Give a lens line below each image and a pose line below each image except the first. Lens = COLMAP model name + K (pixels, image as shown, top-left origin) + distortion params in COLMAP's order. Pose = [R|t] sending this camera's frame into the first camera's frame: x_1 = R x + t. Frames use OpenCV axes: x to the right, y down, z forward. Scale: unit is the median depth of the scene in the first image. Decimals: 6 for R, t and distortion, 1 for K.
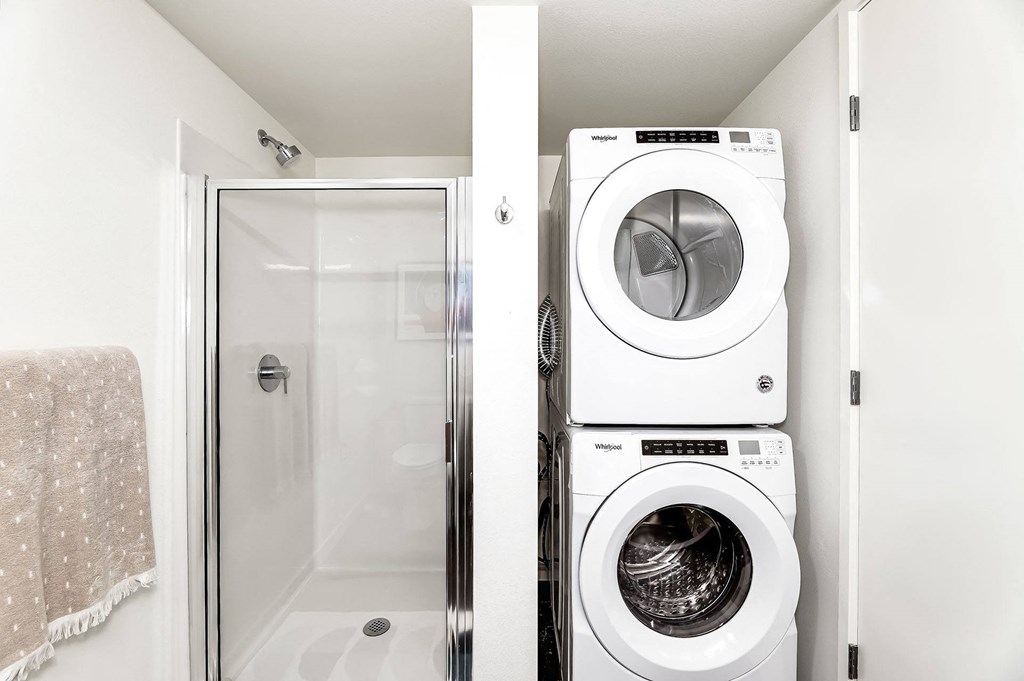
lens RADIAL K [[407.5, 0, 517.1], [0, 407.5, 341.9], [0, 0, 1]] dist [0.001274, -0.000480]
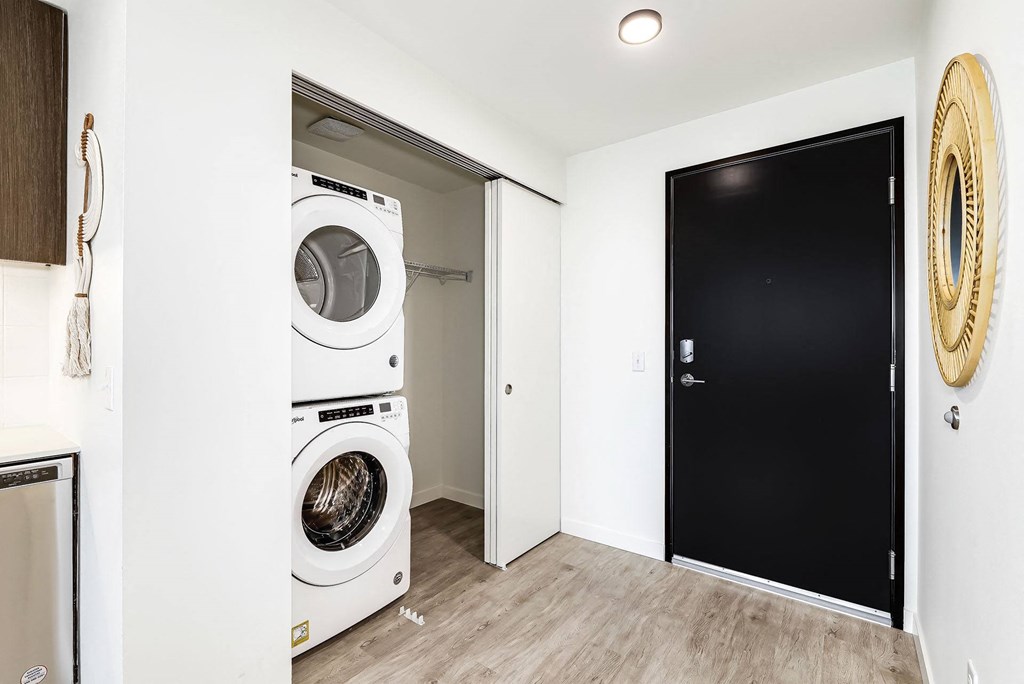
lens RADIAL K [[454.0, 0, 511.8], [0, 454.0, 337.0], [0, 0, 1]] dist [-0.001744, -0.000056]
pose [[0.596151, 0.006693, 0.802845, -0.506499], [-0.000738, 0.999969, -0.007789, 0.010306], [-0.802872, 0.004051, 0.596138, -0.385482]]
